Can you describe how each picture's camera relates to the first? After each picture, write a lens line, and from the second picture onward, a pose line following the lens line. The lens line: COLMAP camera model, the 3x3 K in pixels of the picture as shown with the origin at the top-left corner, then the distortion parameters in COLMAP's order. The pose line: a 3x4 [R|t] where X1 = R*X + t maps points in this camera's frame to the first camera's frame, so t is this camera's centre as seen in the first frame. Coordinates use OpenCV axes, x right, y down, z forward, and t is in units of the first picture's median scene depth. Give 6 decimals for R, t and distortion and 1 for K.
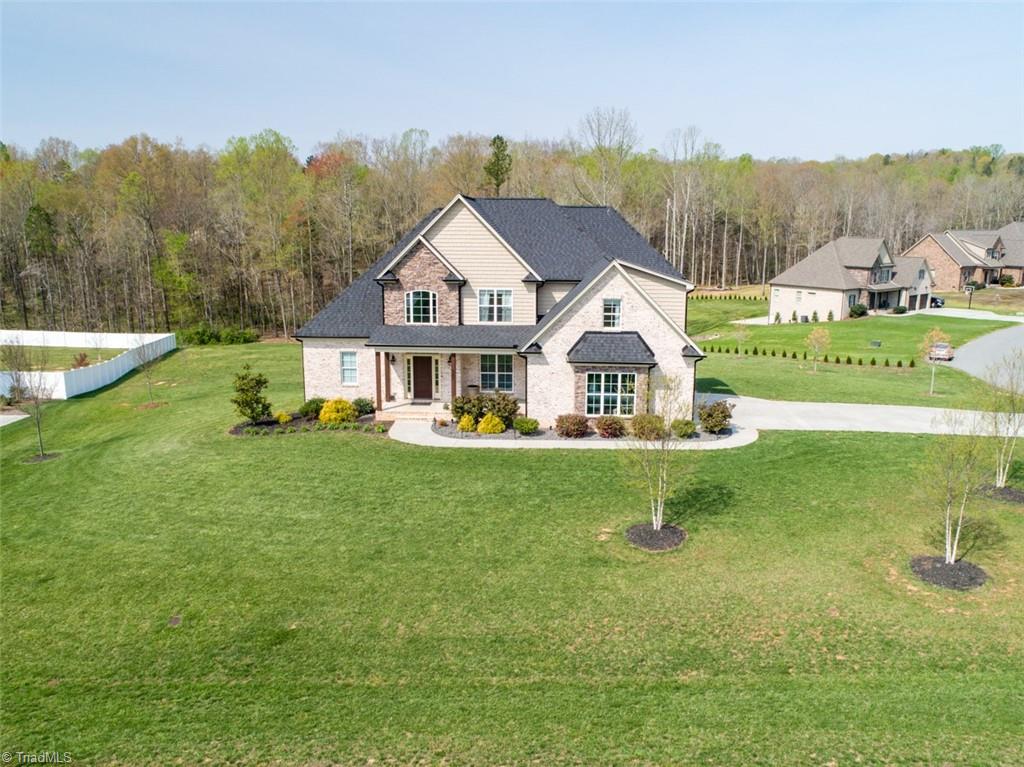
lens RADIAL K [[824.2, 0, 532.5], [0, 824.2, 399.0], [0, 0, 1]] dist [-0.019337, 0.003416]
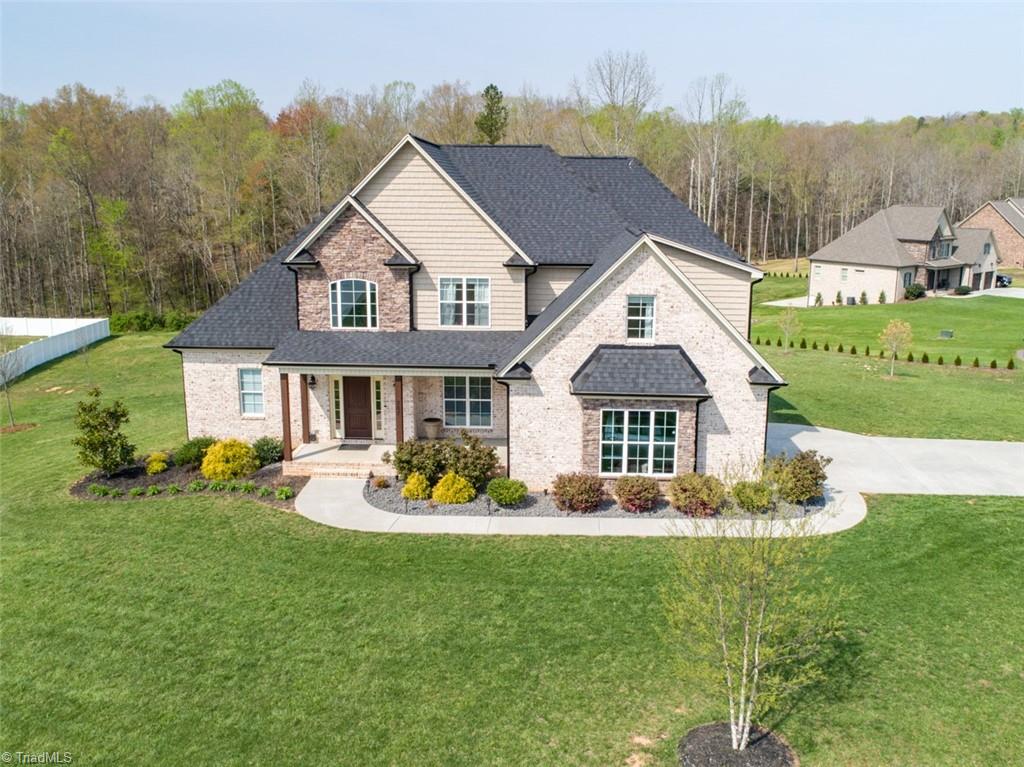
lens RADIAL K [[867.5, 0, 536.8], [0, 867.5, 376.2], [0, 0, 1]] dist [-0.025021, 0.008075]
pose [[0.999999, 0.001065, -0.000511, 0.014419], [-0.001065, 0.999999, -0.000753, -0.052322], [0.000510, 0.000754, 1.000000, 0.294596]]
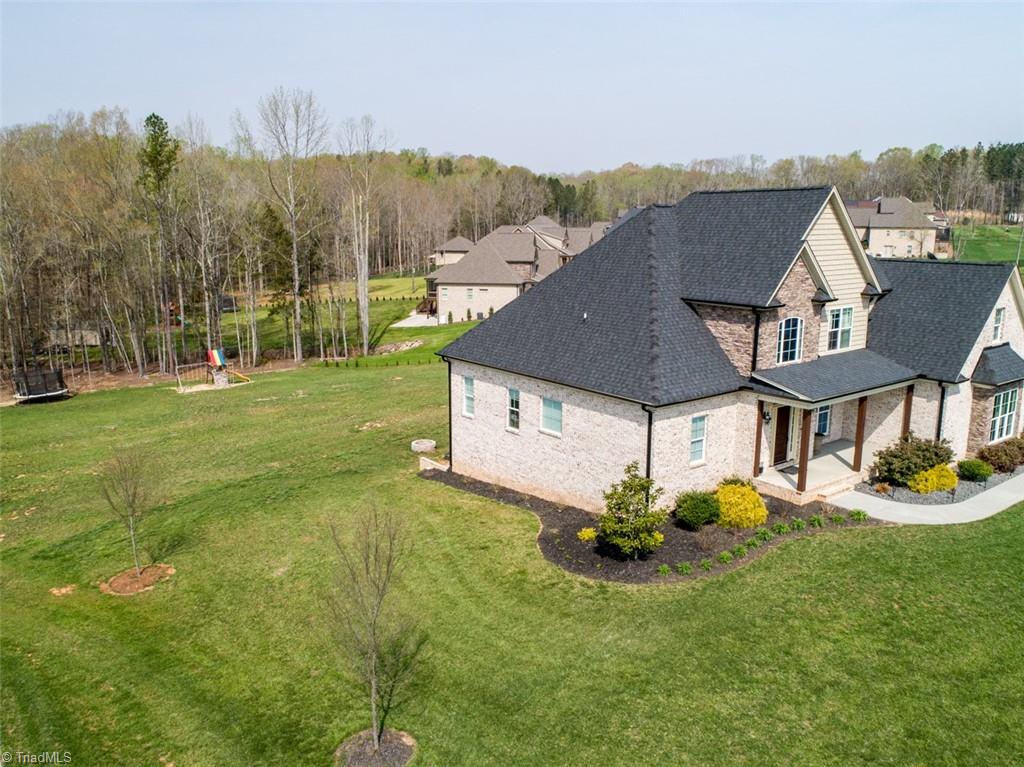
lens RADIAL K [[824.2, 0, 498.5], [0, 824.2, 387.0], [0, 0, 1]] dist [-0.019337, 0.003416]
pose [[0.781489, -0.137226, 0.608642, -0.787987], [0.144487, 0.988799, 0.037418, -0.134952], [-0.606959, 0.058699, 0.792563, 0.579441]]
